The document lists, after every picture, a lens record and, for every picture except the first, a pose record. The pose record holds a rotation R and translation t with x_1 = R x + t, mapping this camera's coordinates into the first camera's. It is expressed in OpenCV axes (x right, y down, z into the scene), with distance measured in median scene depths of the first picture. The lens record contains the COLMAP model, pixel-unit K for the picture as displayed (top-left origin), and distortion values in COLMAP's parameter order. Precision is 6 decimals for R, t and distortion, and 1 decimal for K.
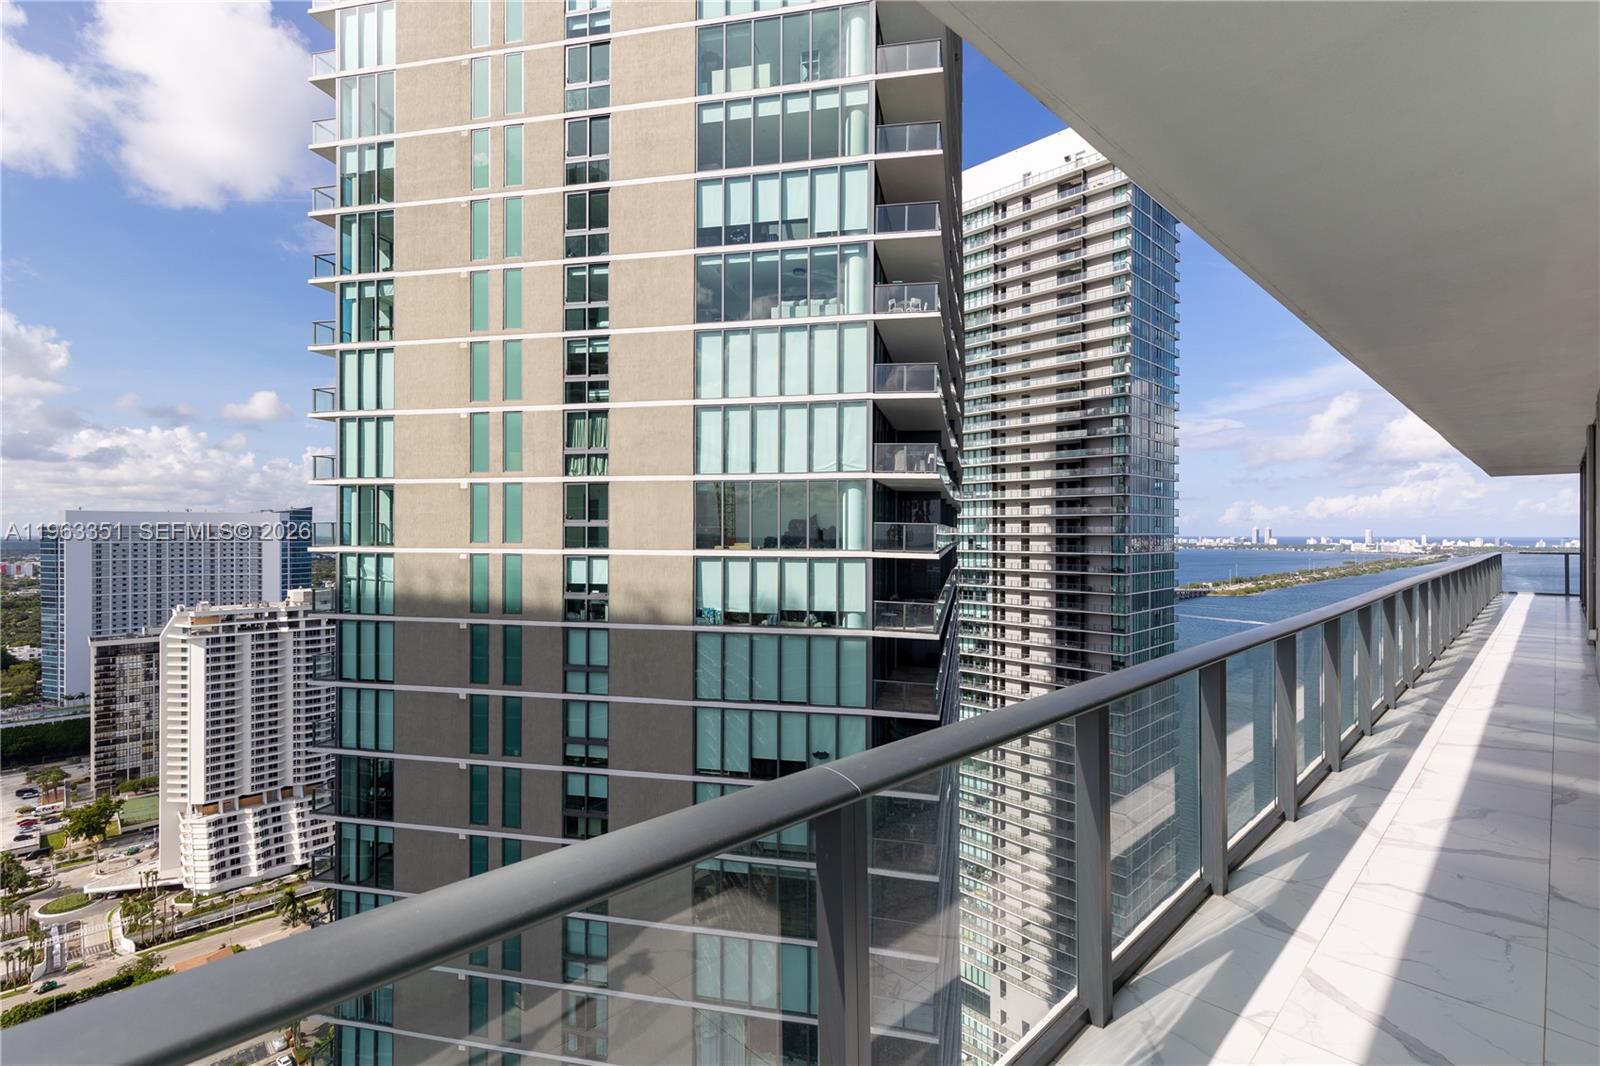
lens RADIAL K [[736.1, 0, 808.0], [0, 736.1, 536.1], [0, 0, 1]] dist [0.009824, -0.001927]
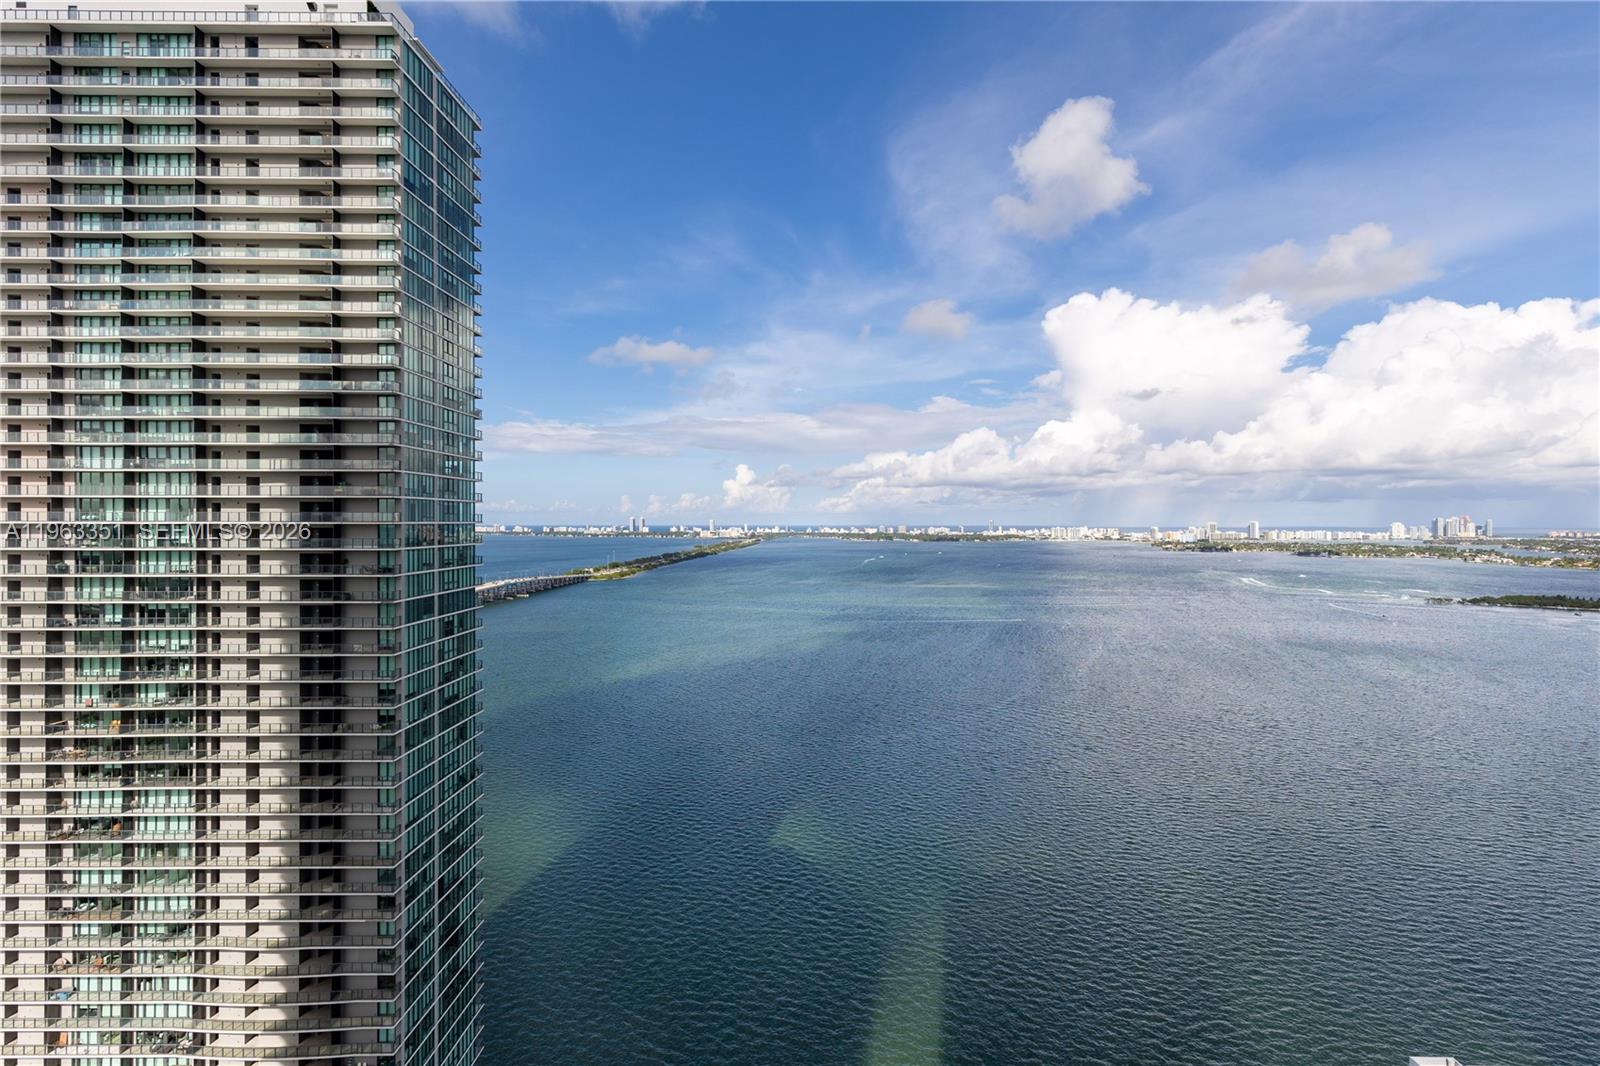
lens RADIAL K [[736.1, 0, 829.5], [0, 736.1, 489.1], [0, 0, 1]] dist [0.009824, -0.001927]
pose [[0.691894, 0.032732, 0.721257, 0.174907], [0.002571, 0.998854, -0.047796, 0.000212], [-0.721995, 0.034924, 0.691016, 0.131061]]
